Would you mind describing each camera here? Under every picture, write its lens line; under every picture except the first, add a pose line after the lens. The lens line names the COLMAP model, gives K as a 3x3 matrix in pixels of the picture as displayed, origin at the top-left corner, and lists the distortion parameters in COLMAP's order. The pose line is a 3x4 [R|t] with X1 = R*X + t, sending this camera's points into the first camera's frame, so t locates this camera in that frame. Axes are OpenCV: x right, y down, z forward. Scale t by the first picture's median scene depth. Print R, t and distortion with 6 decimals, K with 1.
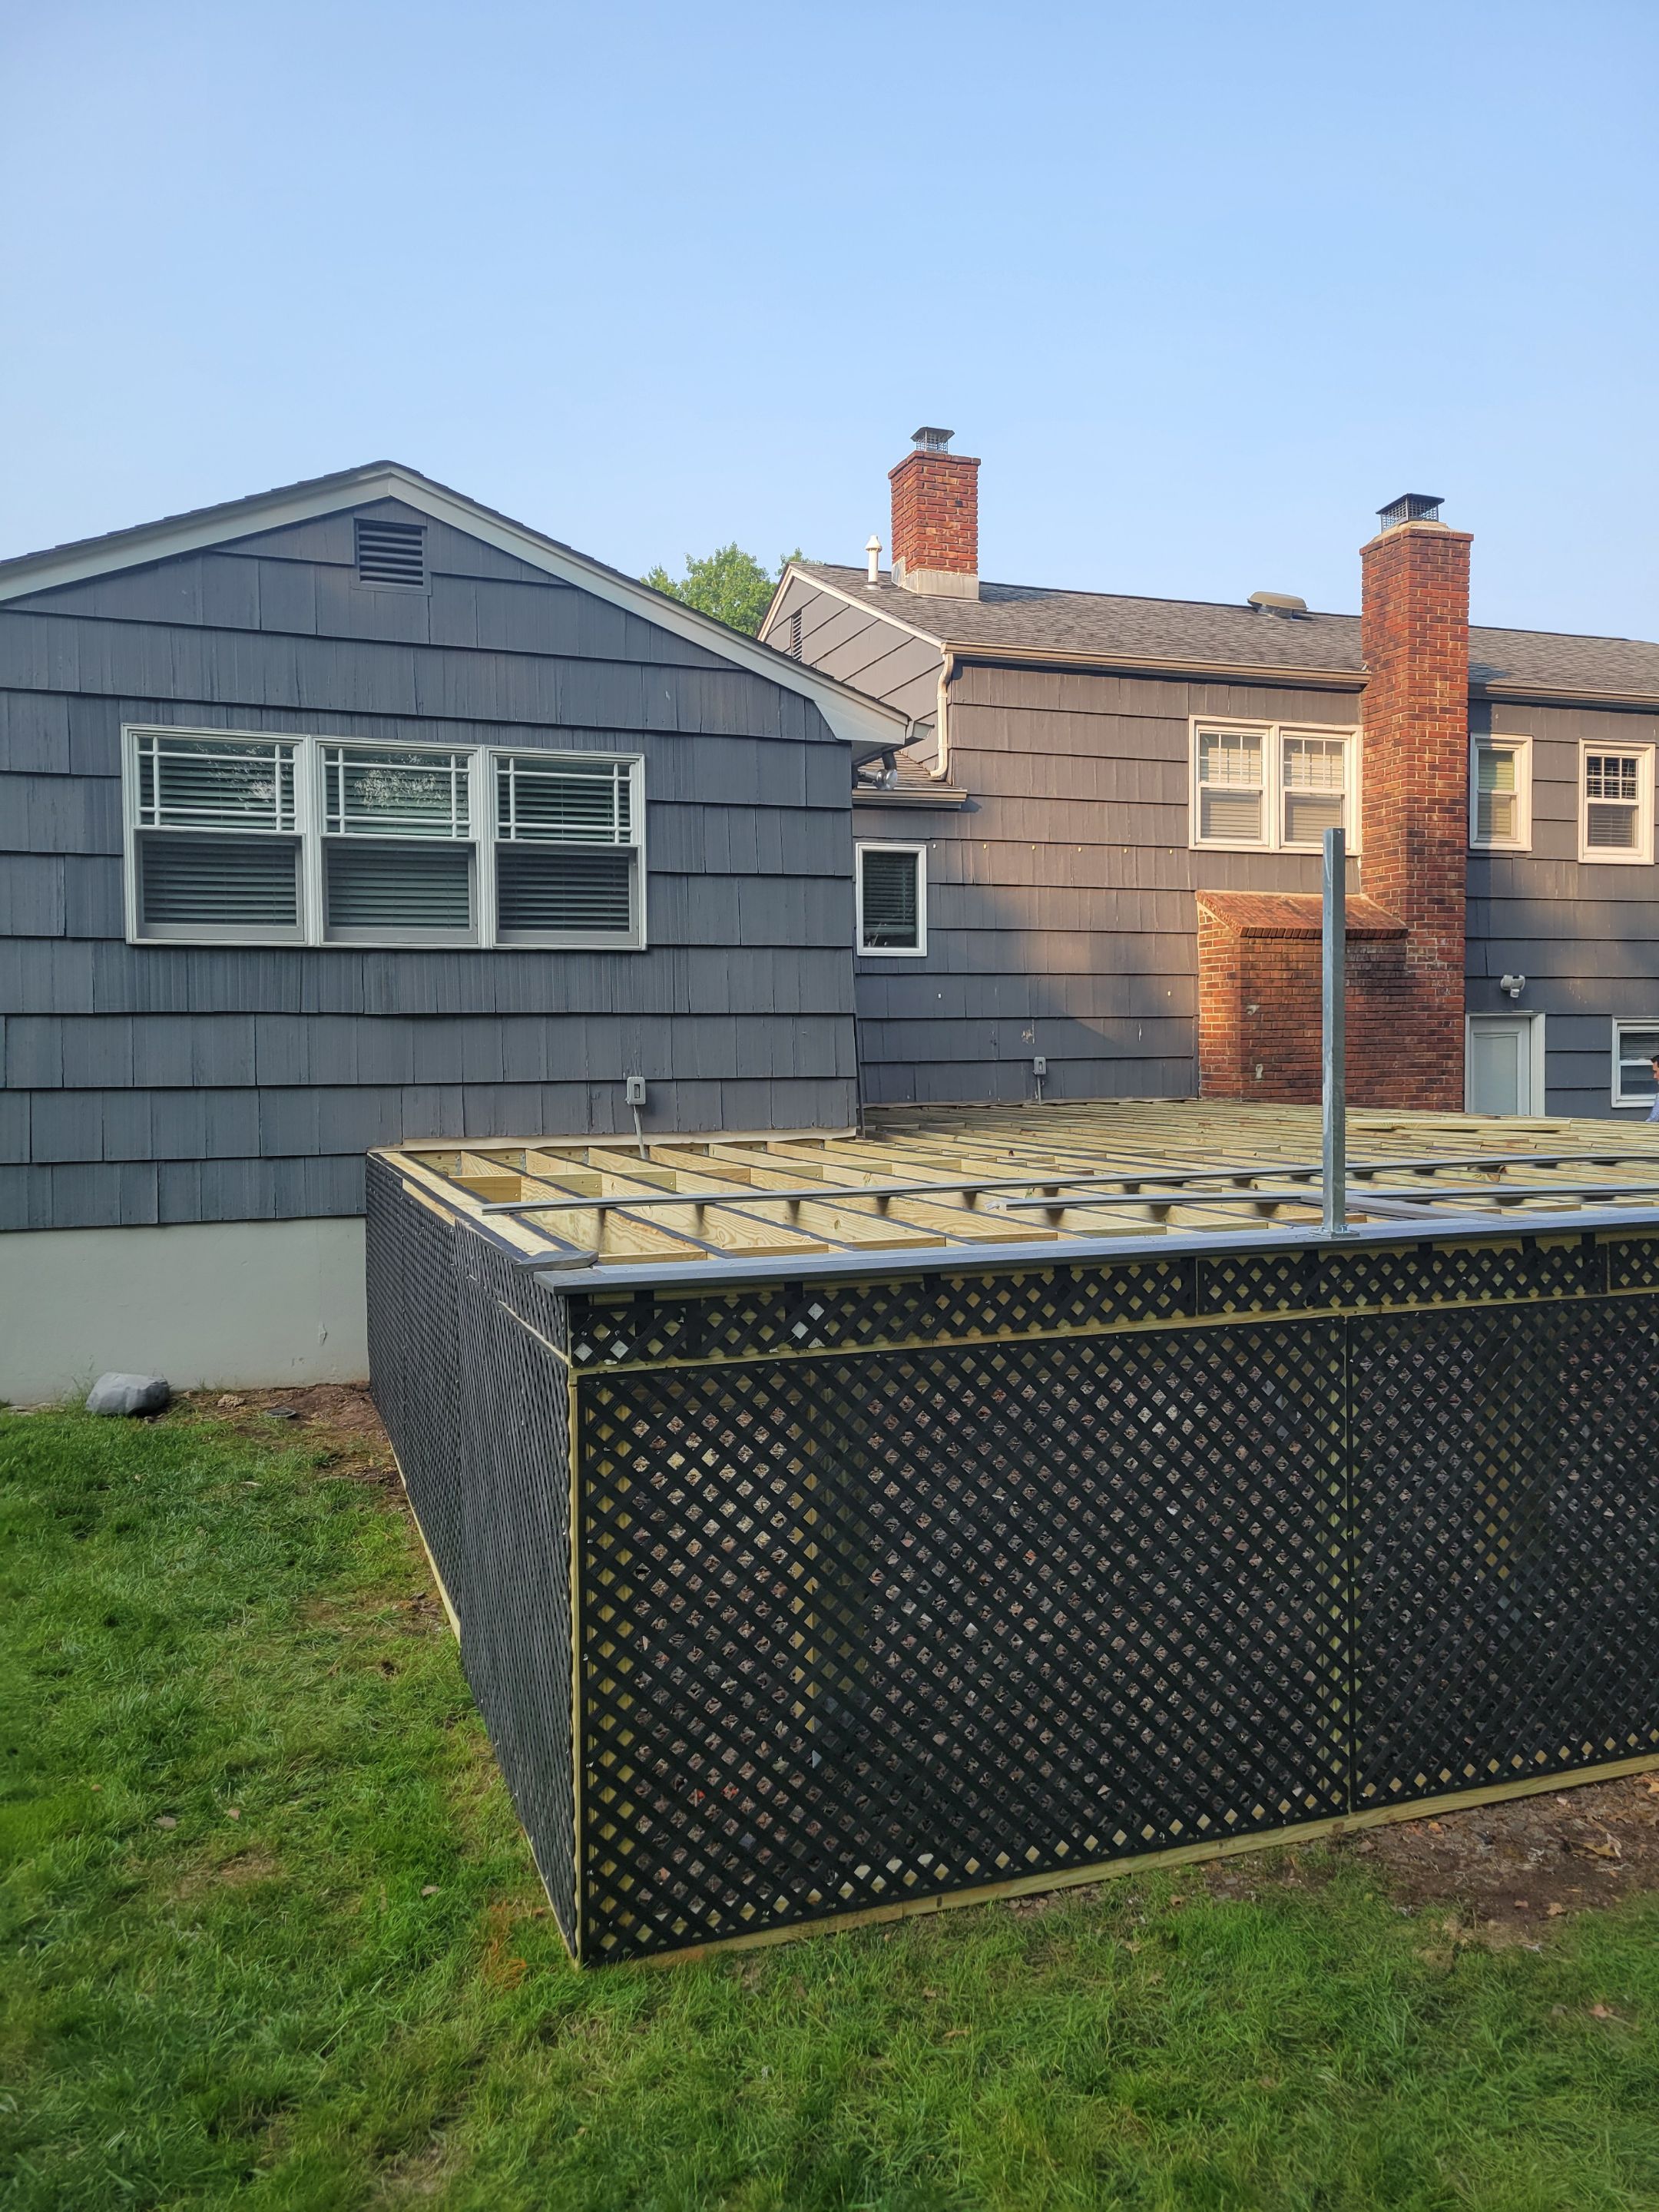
lens RADIAL K [[1666.2, 0, 861.7], [0, 1666.2, 1080.9], [0, 0, 1]] dist [0.062967, -0.043883]
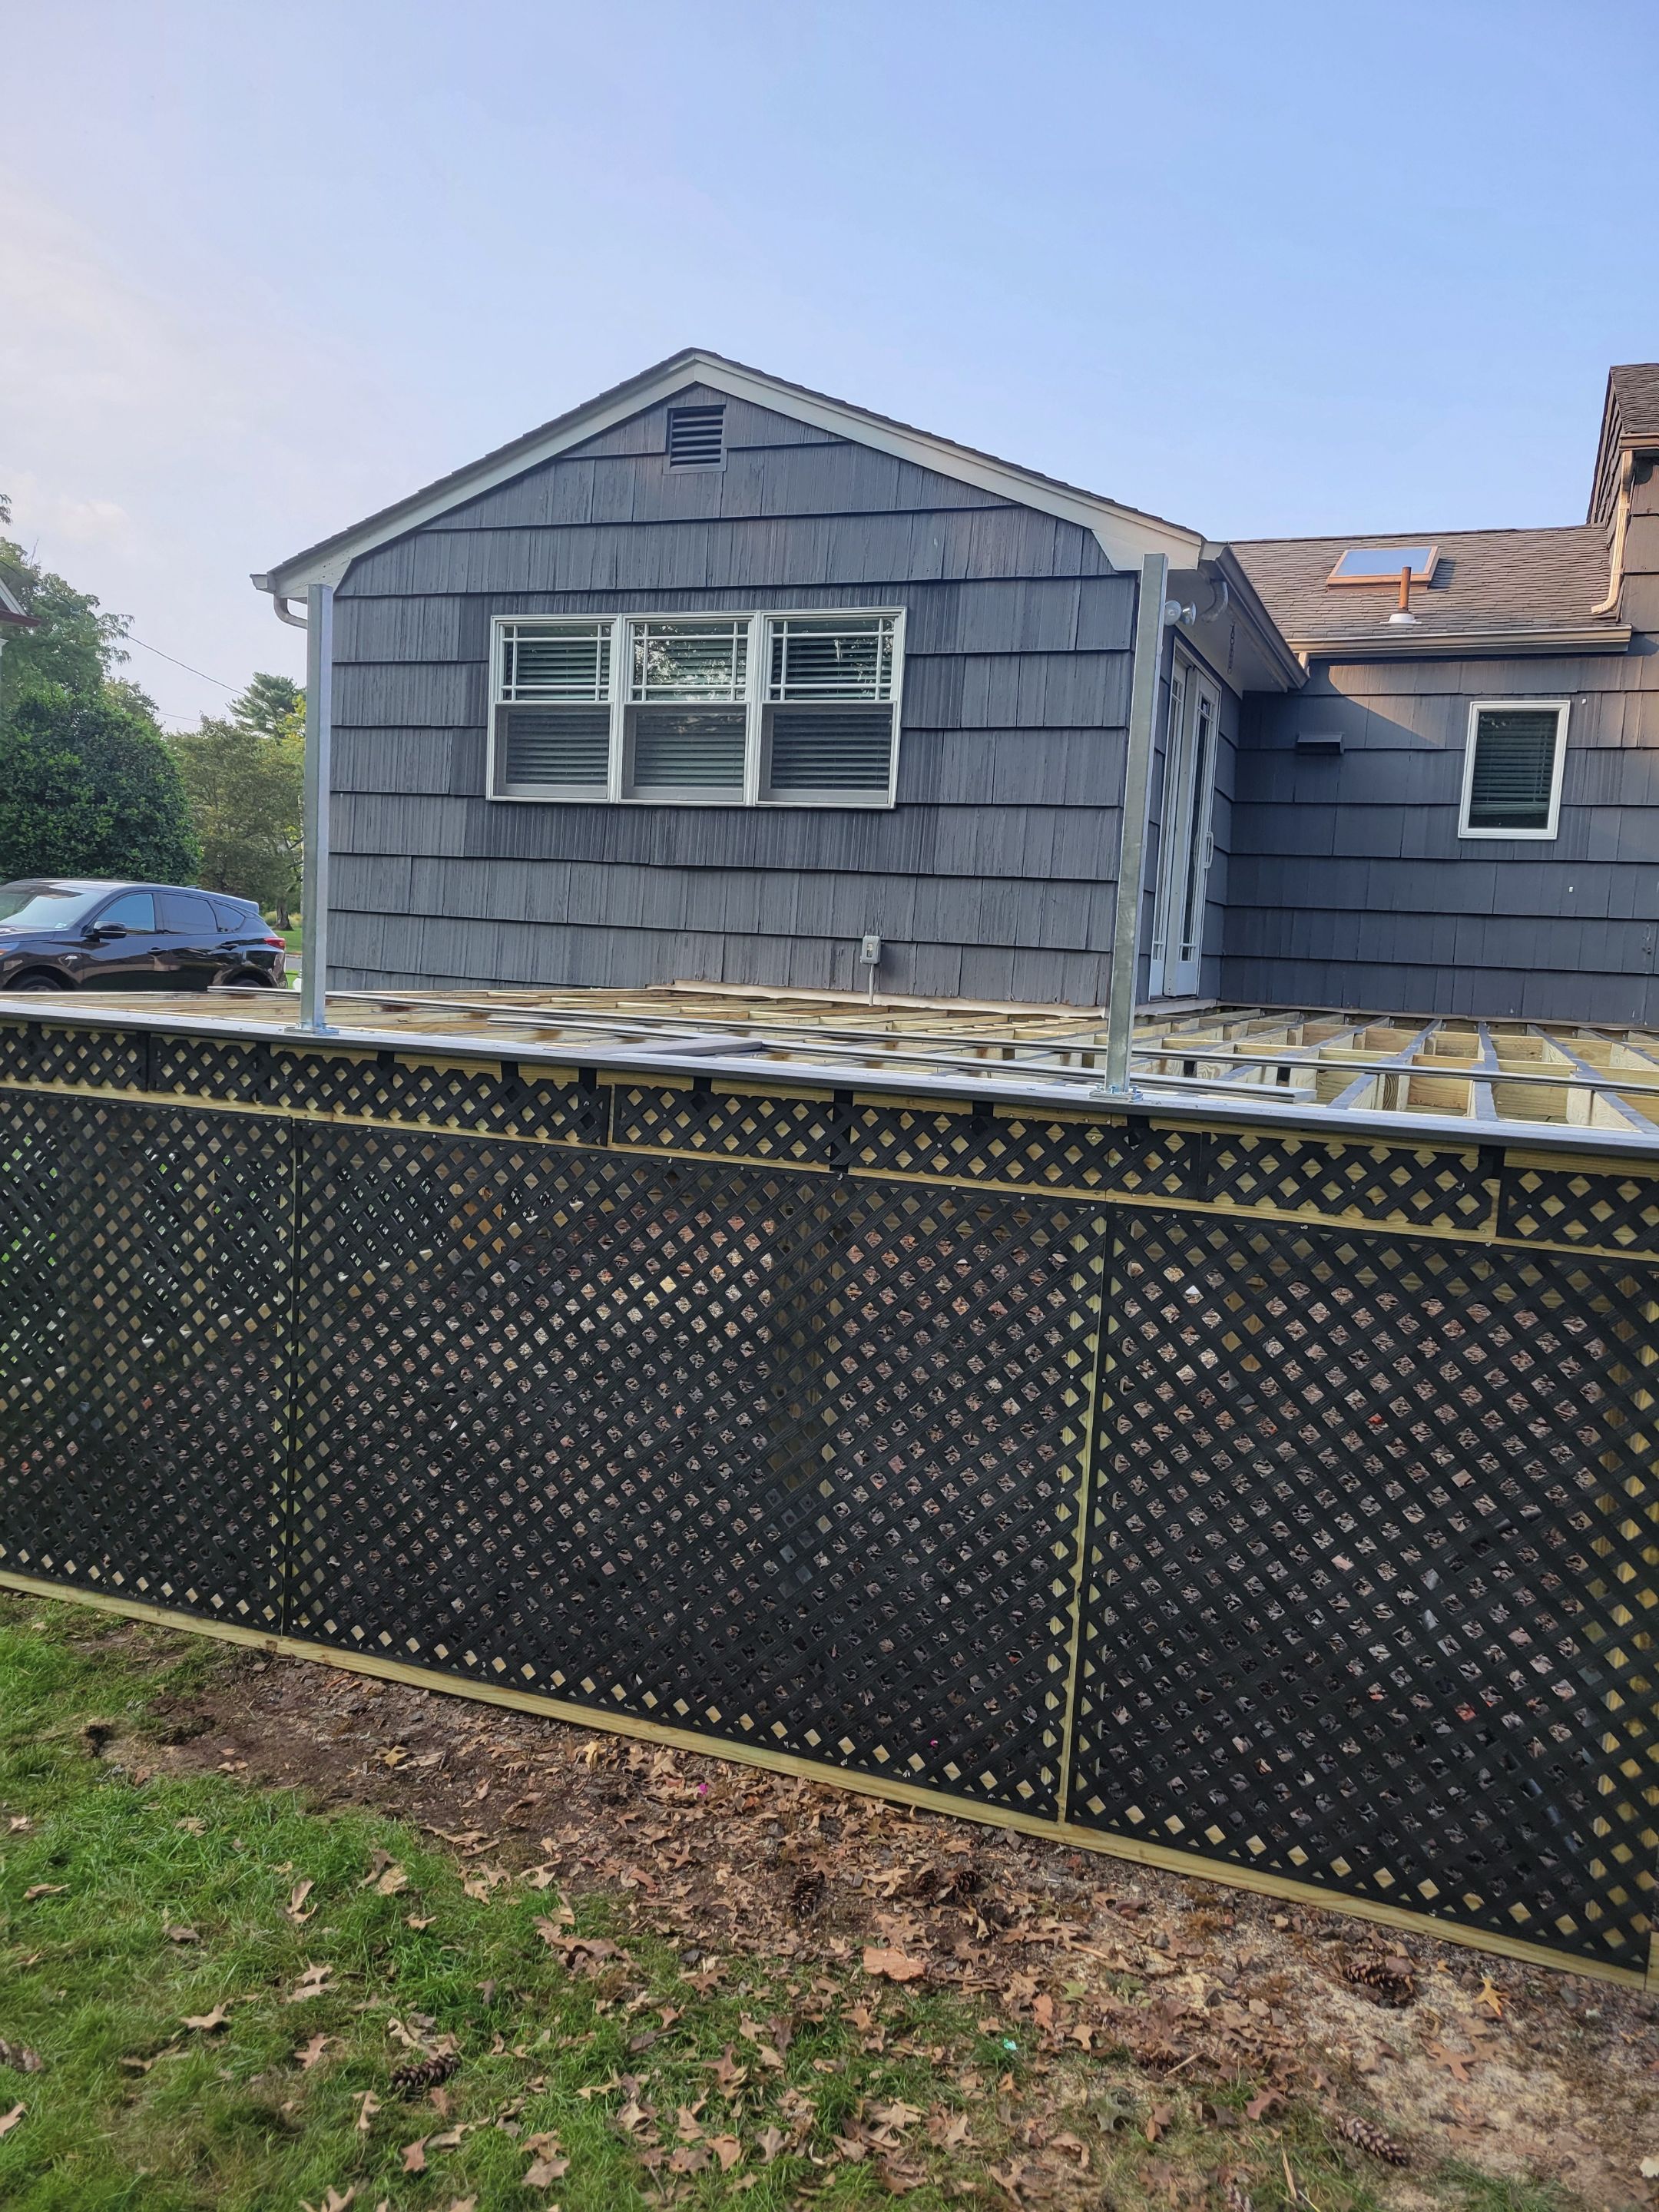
lens RADIAL K [[1666.2, 0, 834.4], [0, 1666.2, 1101.4], [0, 0, 1]] dist [0.062967, -0.043883]
pose [[0.741008, 0.110230, -0.662387, 0.546328], [-0.073419, 0.993820, 0.083252, 0.015291], [0.667470, -0.013058, 0.744522, 0.245795]]
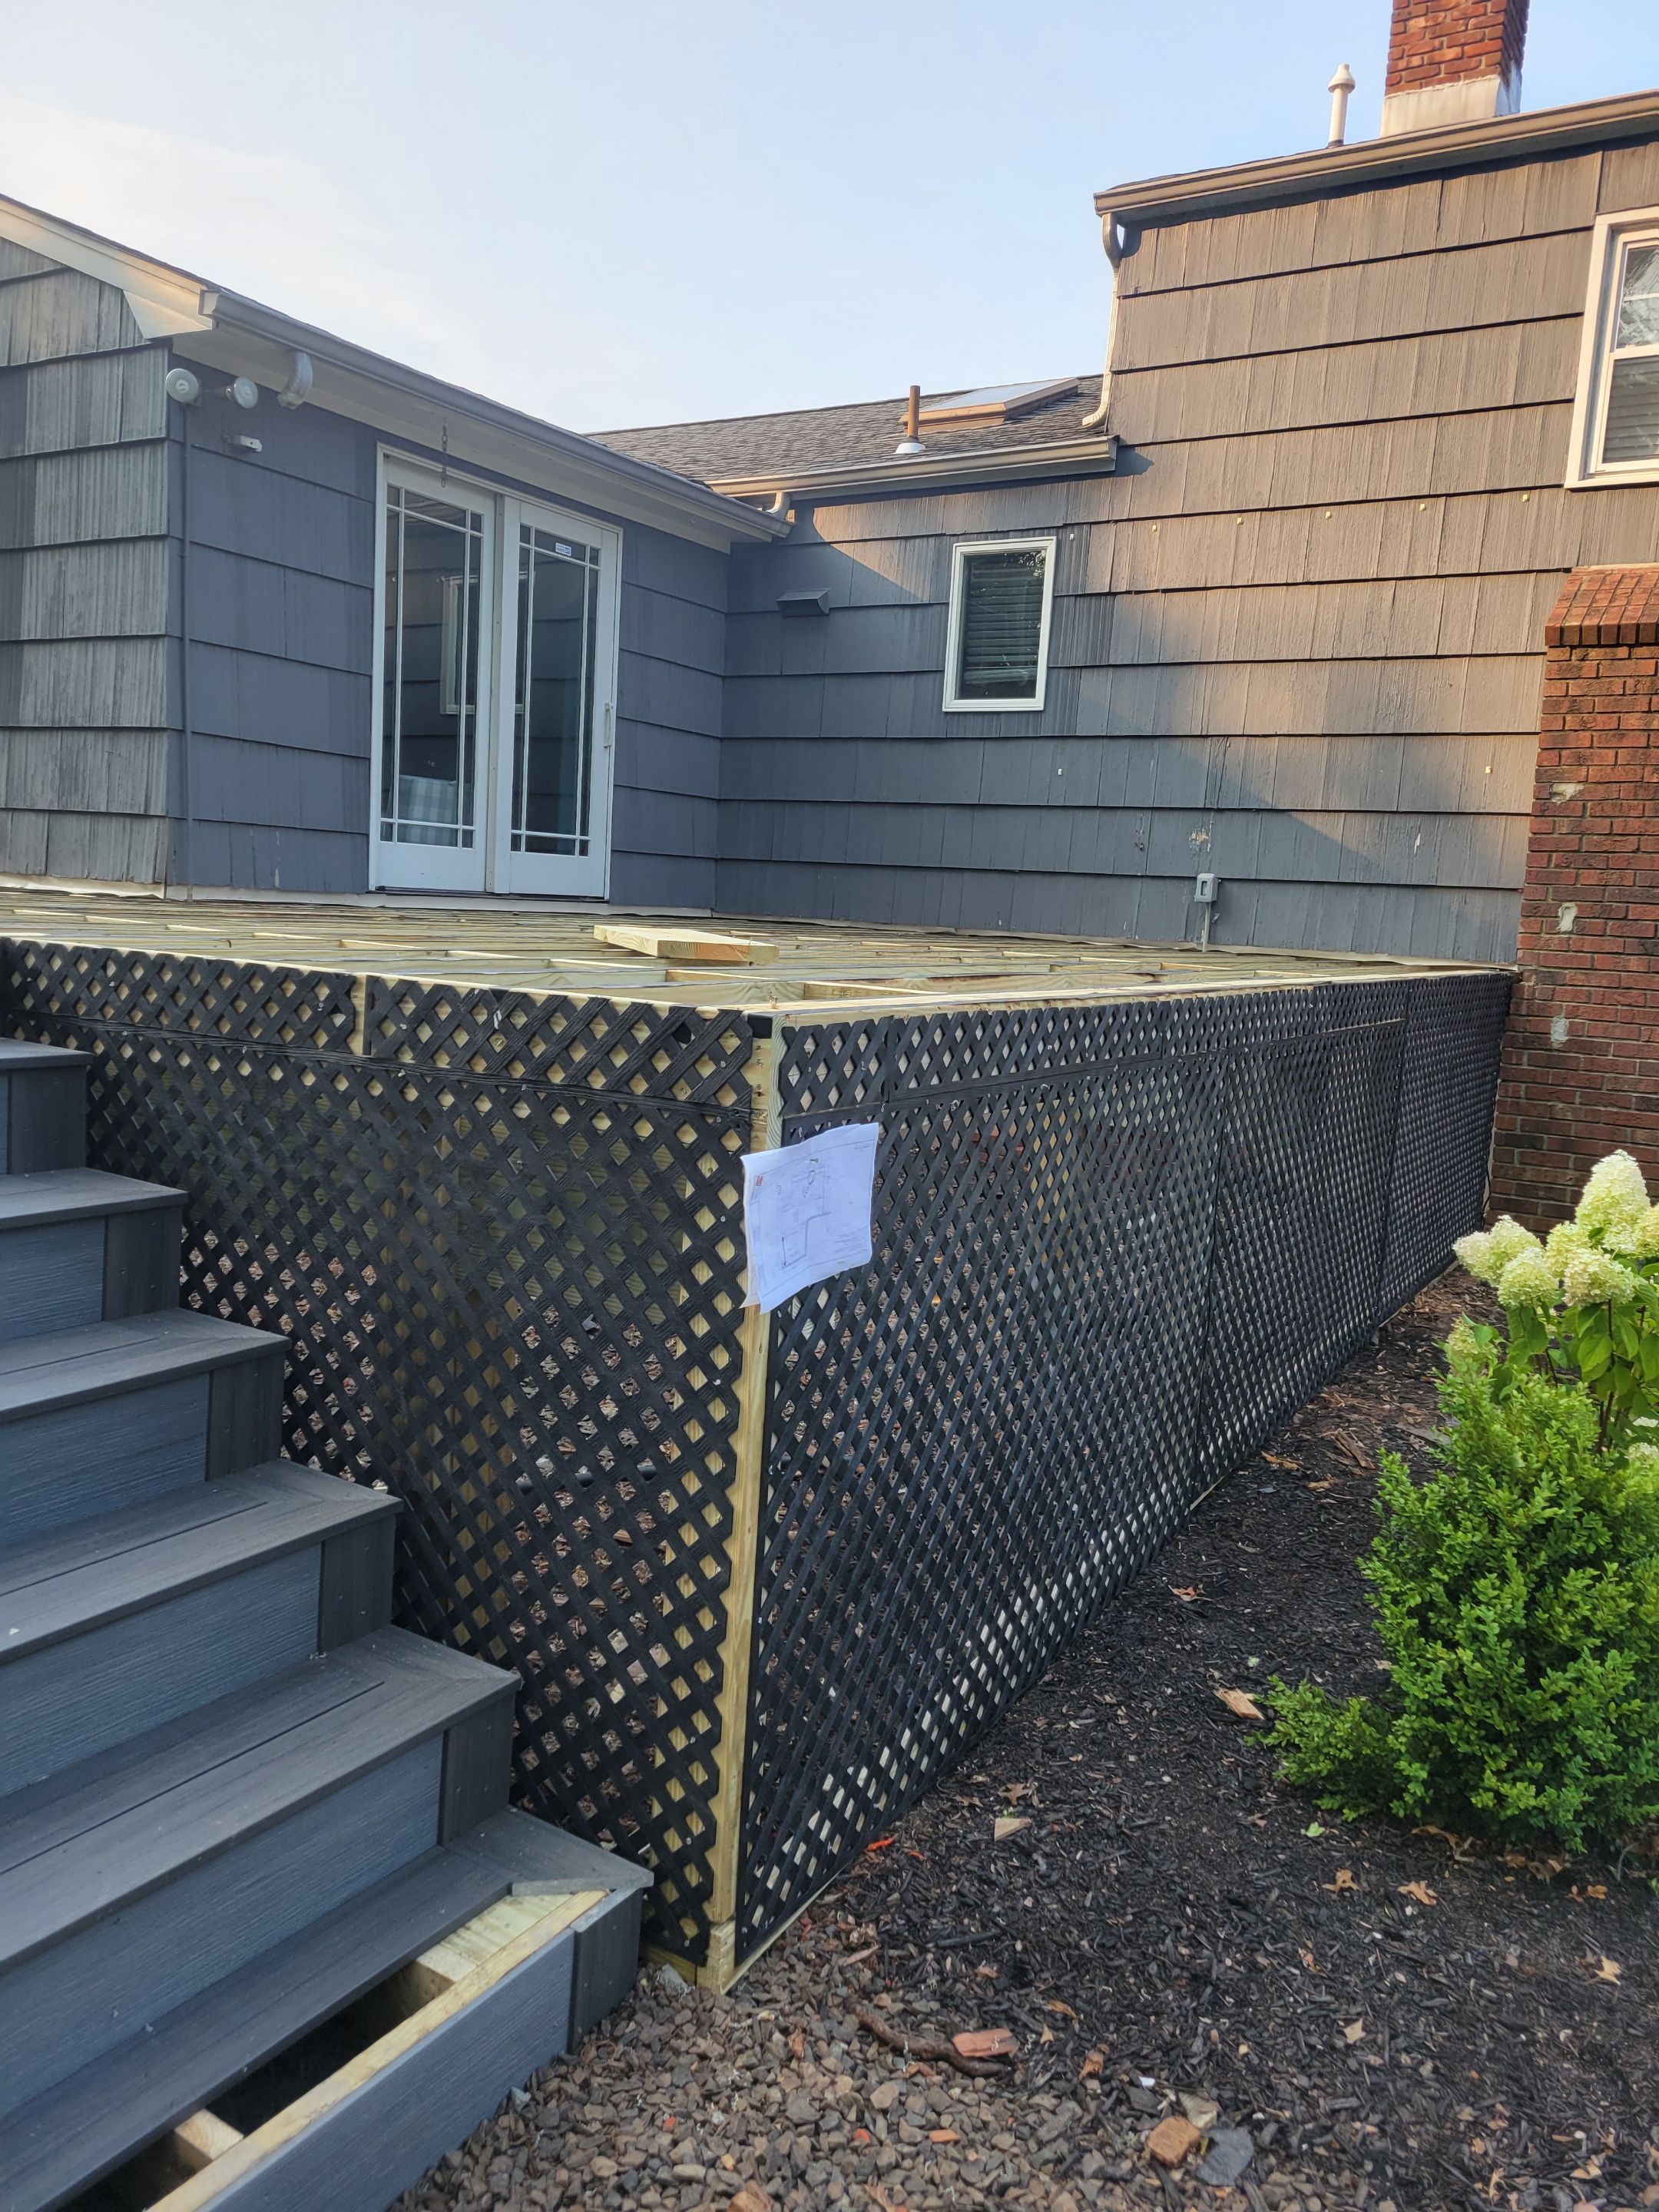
lens RADIAL K [[1666.2, 0, 814.7], [0, 1666.2, 1091.2], [0, 0, 1]] dist [0.062967, -0.043883]
pose [[0.608040, 0.135125, -0.782323, 0.848838], [-0.080670, 0.990825, 0.108439, 0.016002], [0.789797, -0.002826, 0.613361, 0.847622]]
